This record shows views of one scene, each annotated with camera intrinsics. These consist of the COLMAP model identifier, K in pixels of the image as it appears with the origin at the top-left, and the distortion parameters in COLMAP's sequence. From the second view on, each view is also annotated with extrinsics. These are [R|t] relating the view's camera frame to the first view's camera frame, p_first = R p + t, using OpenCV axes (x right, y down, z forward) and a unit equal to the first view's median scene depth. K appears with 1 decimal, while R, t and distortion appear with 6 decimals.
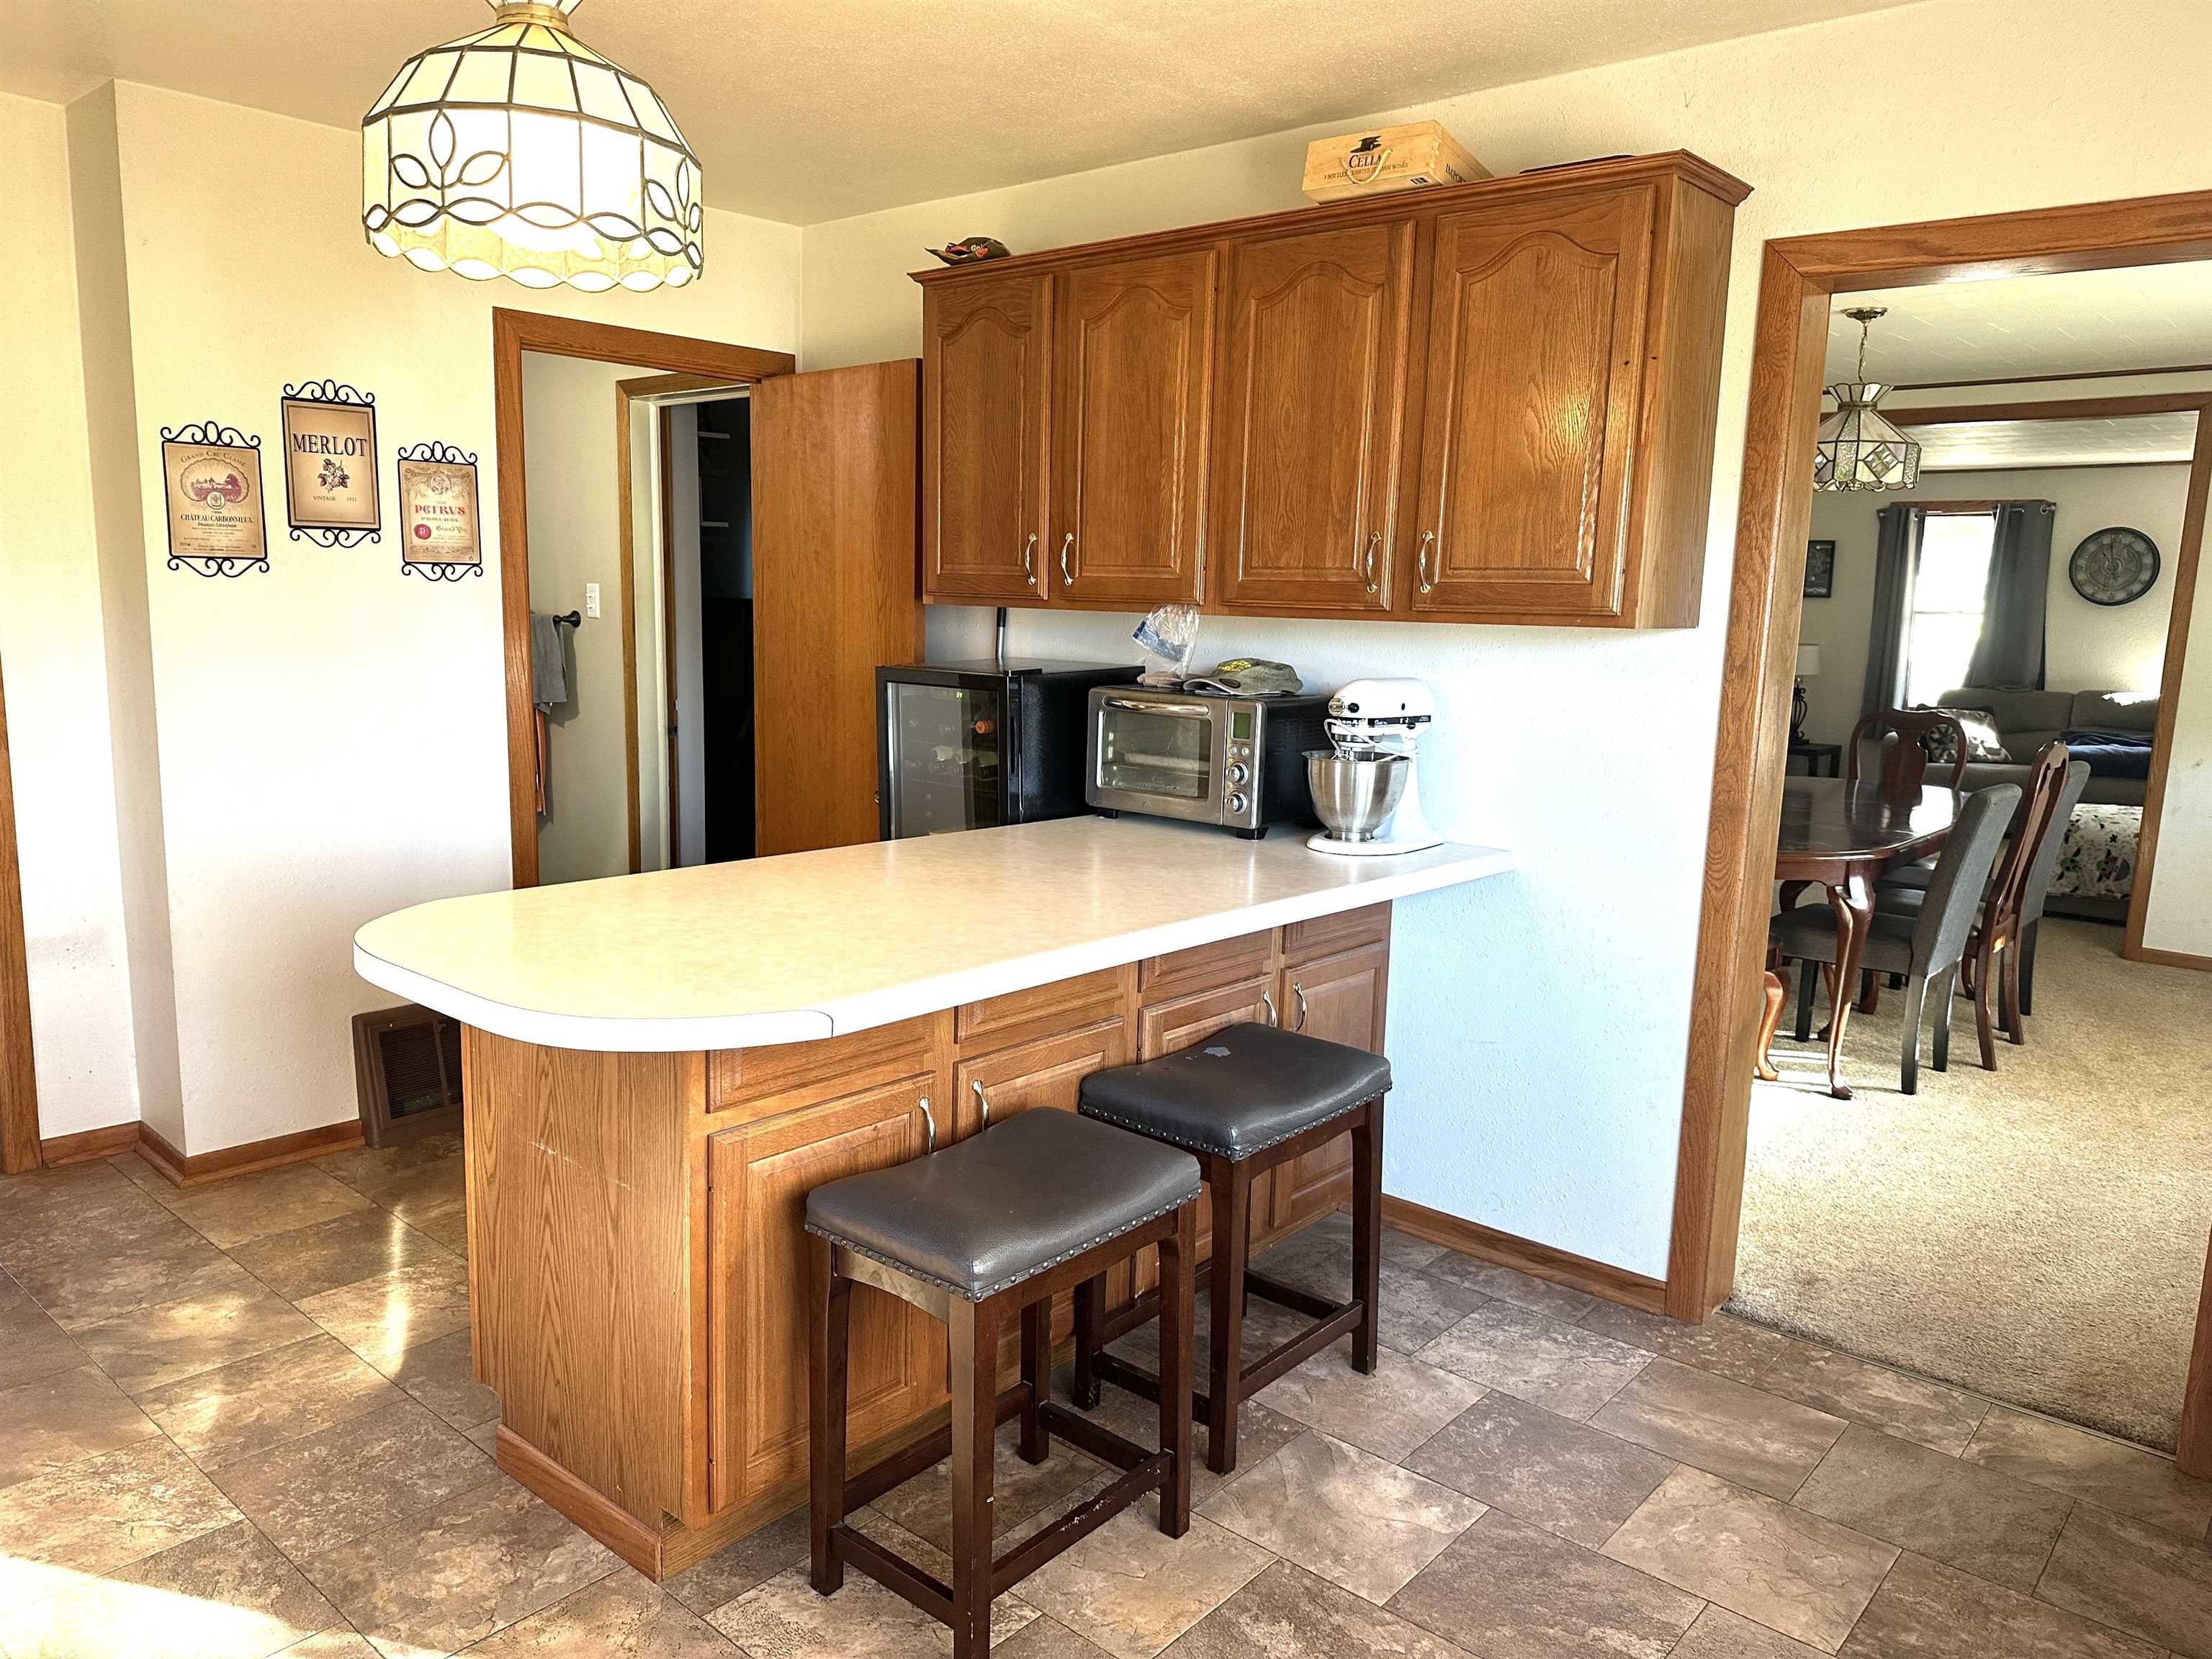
lens RADIAL K [[1556.1, 0, 1121.2], [0, 1556.1, 837.2], [0, 0, 1]] dist [0.021408, -0.020785]
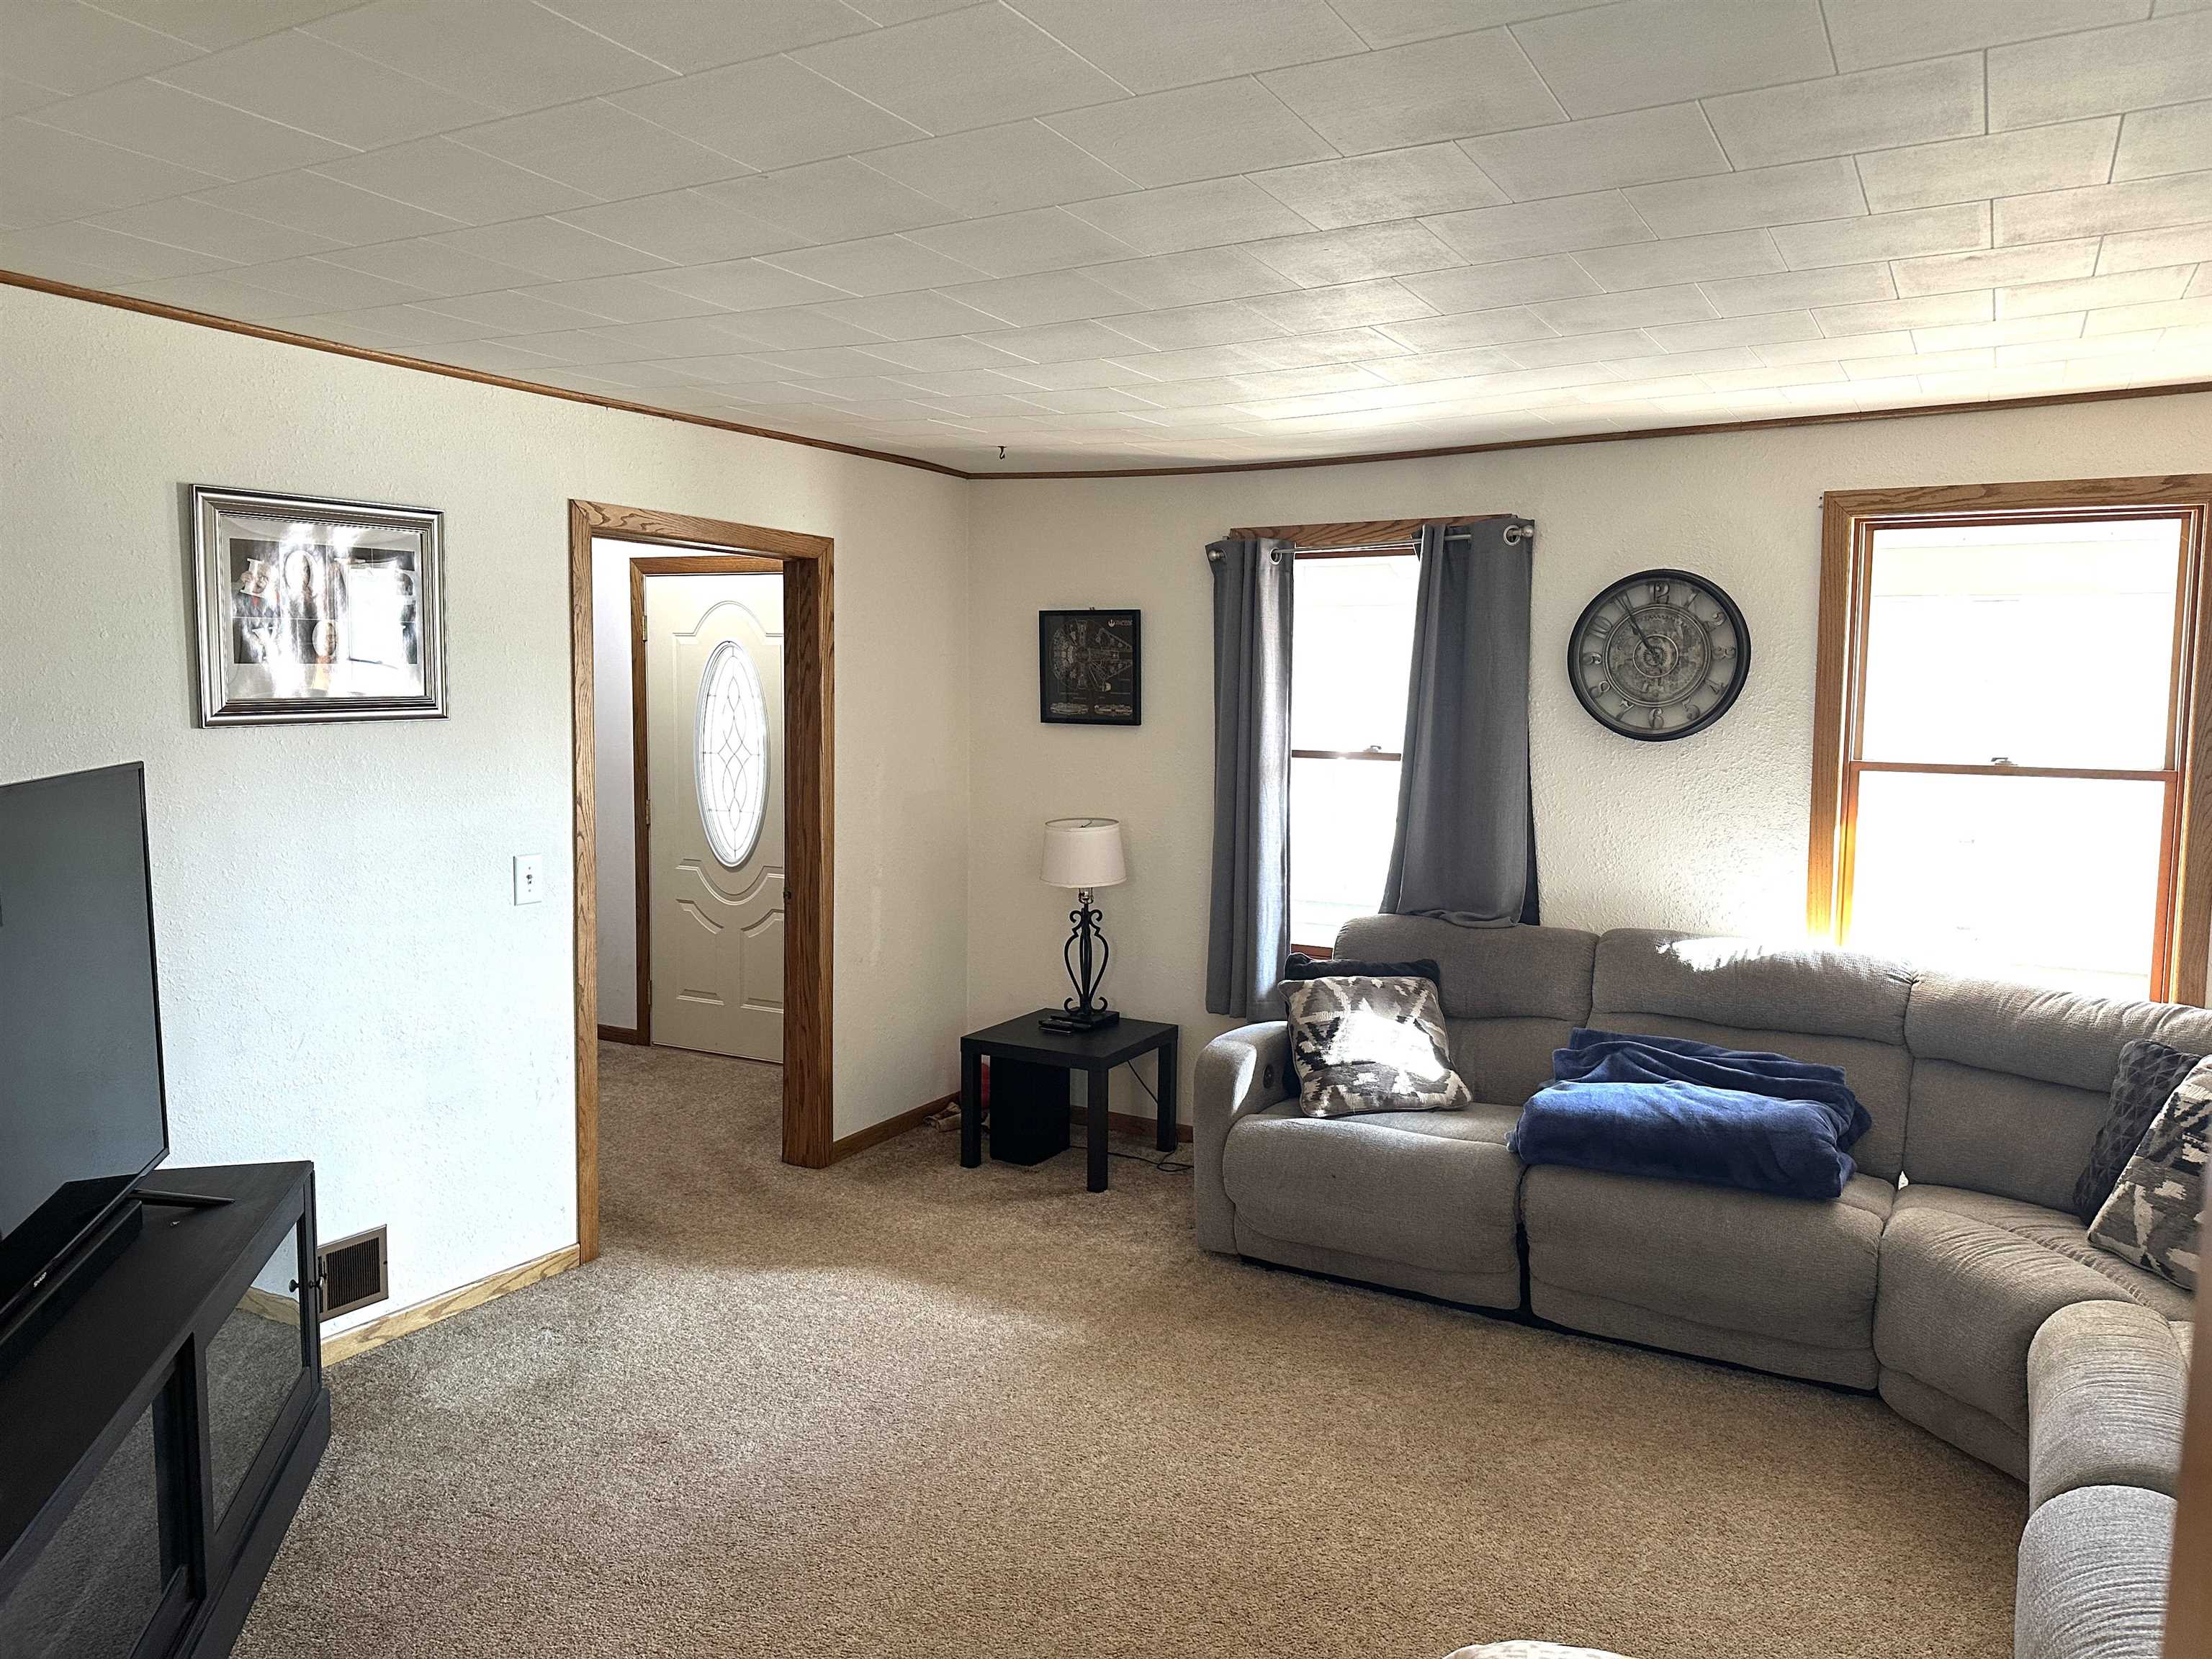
lens RADIAL K [[1556.1, 0, 1021.3], [0, 1556.1, 821.5], [0, 0, 1]] dist [0.021408, -0.020785]
pose [[0.988114, -0.037956, 0.148963, 0.384648], [0.047093, 0.997188, -0.058294, -0.107718], [-0.146332, 0.064616, 0.987123, 0.585450]]
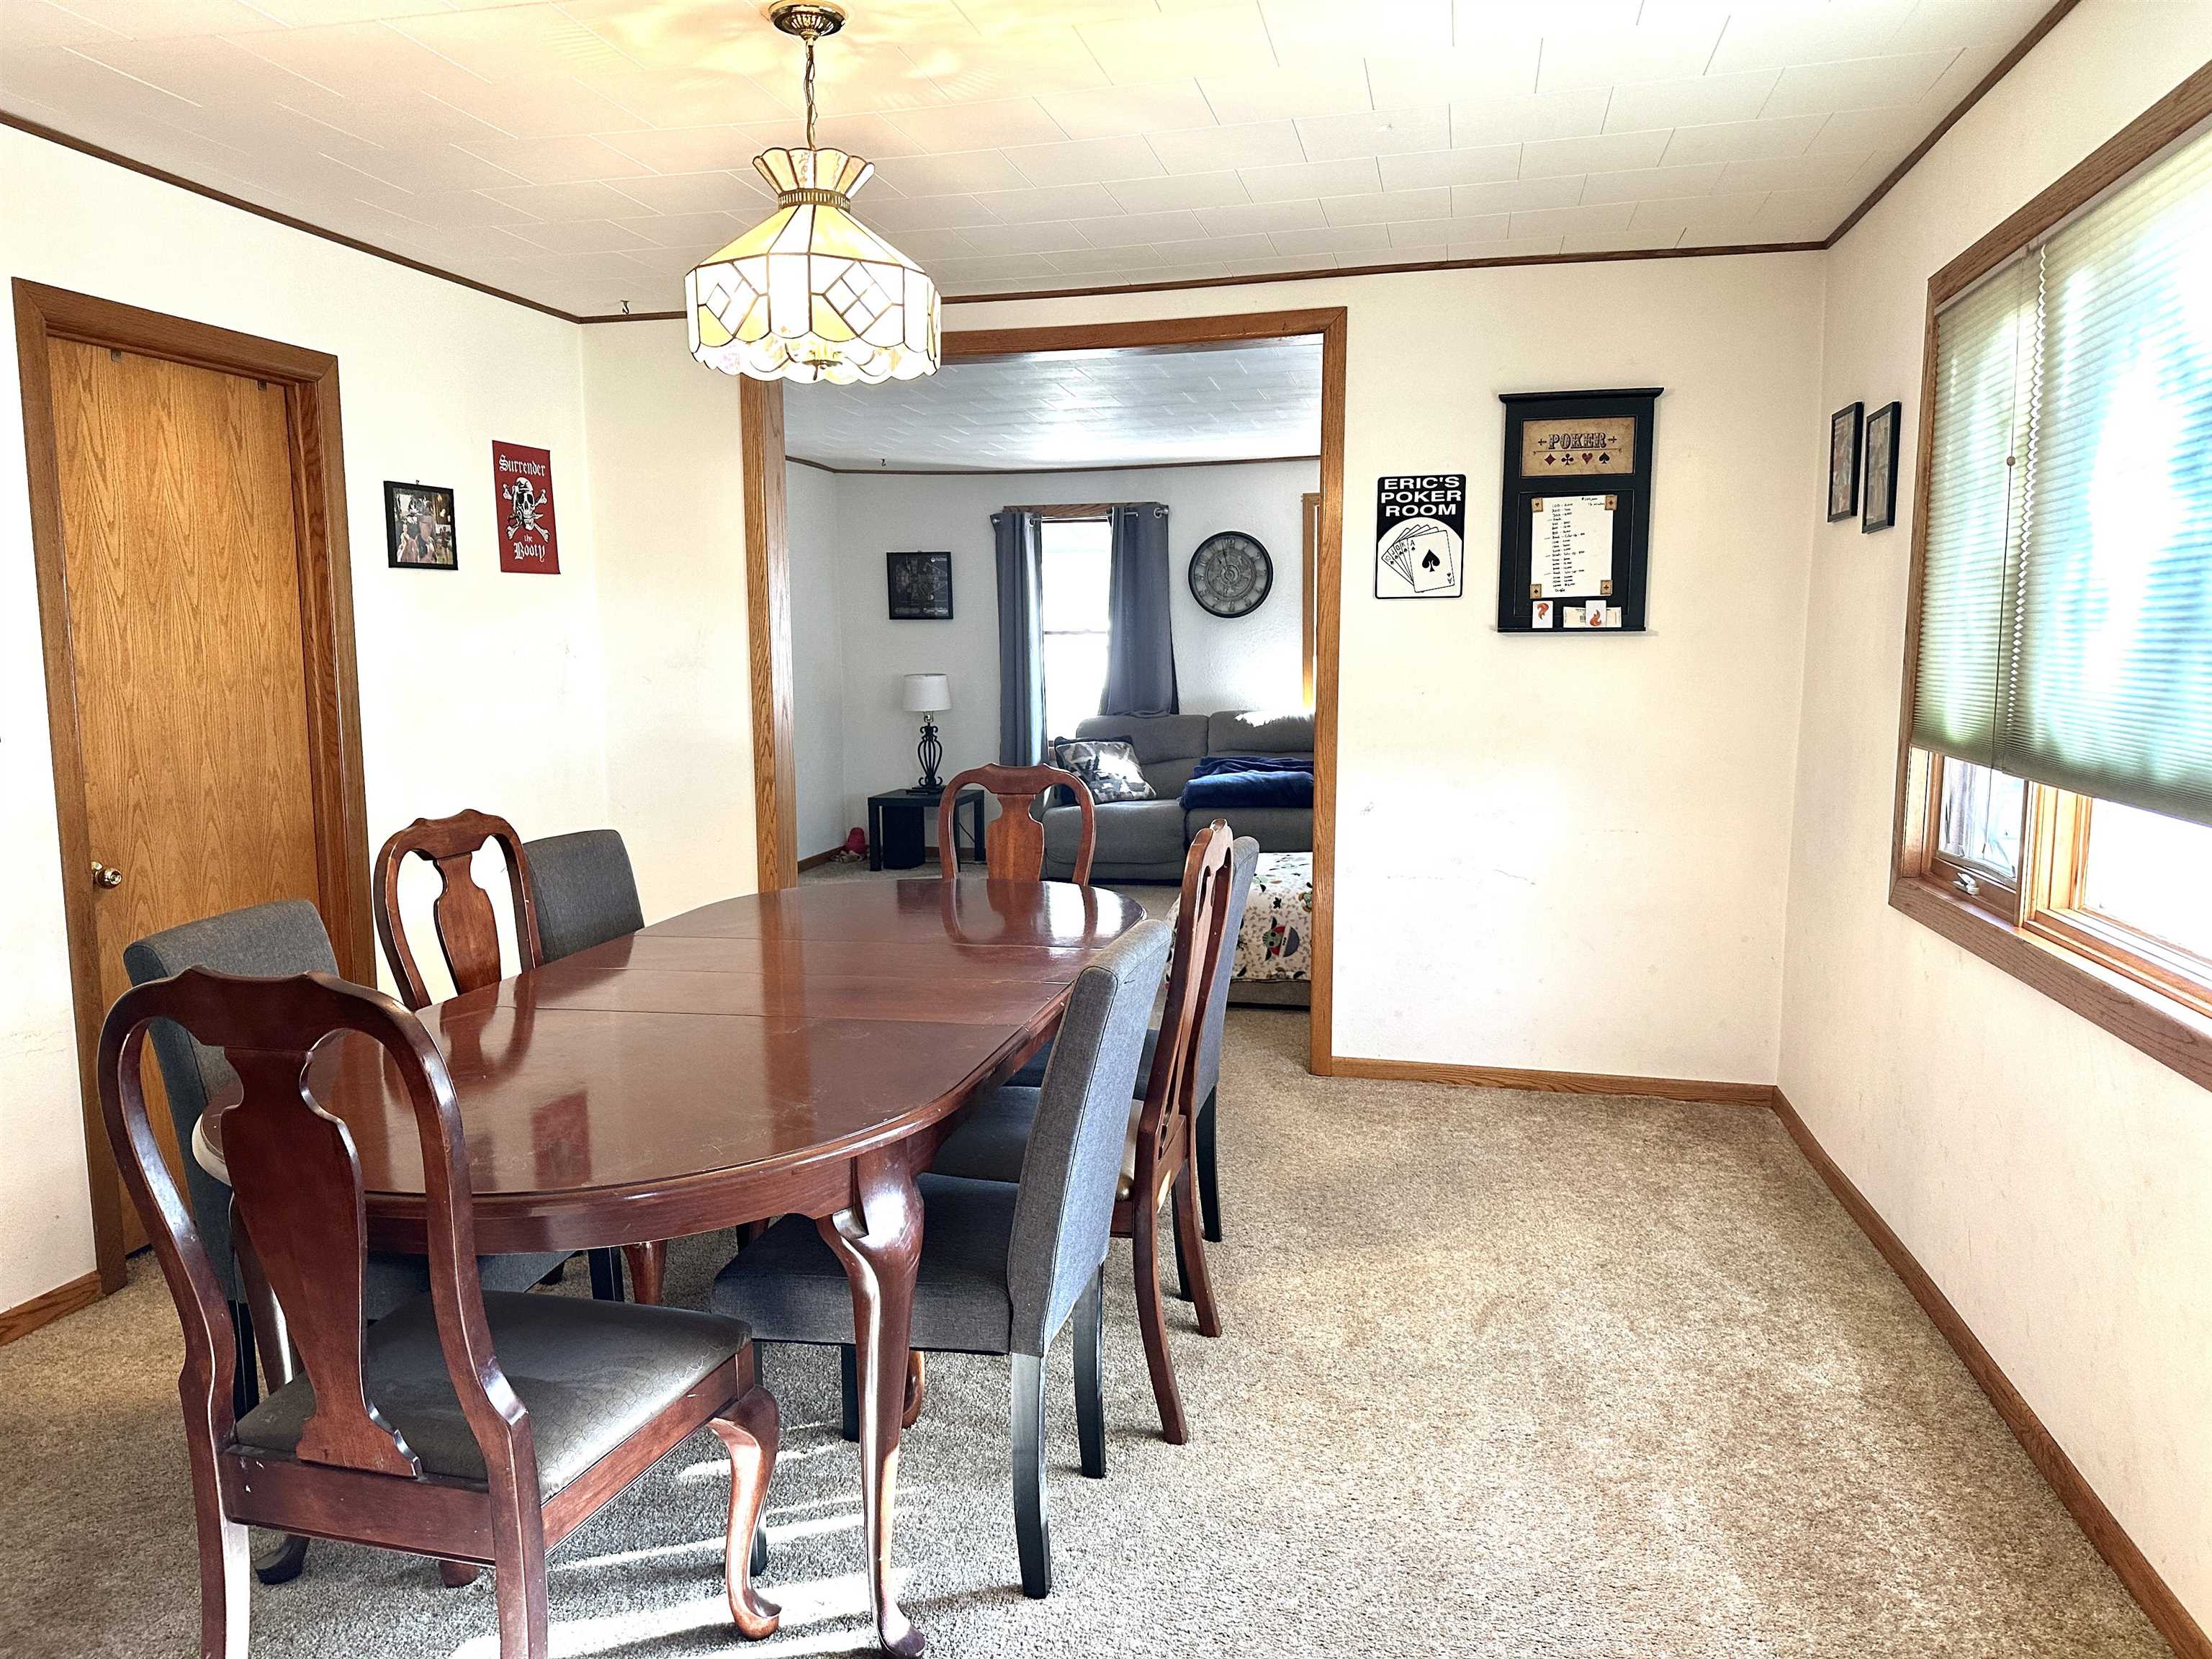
lens RADIAL K [[1556.1, 0, 1111.1], [0, 1556.1, 832.9], [0, 0, 1]] dist [0.021408, -0.020785]
pose [[0.880867, -0.092847, 0.464168, 0.139694], [0.106973, 0.994253, -0.004126, -0.027397], [-0.461118, 0.053288, 0.885738, 0.238864]]
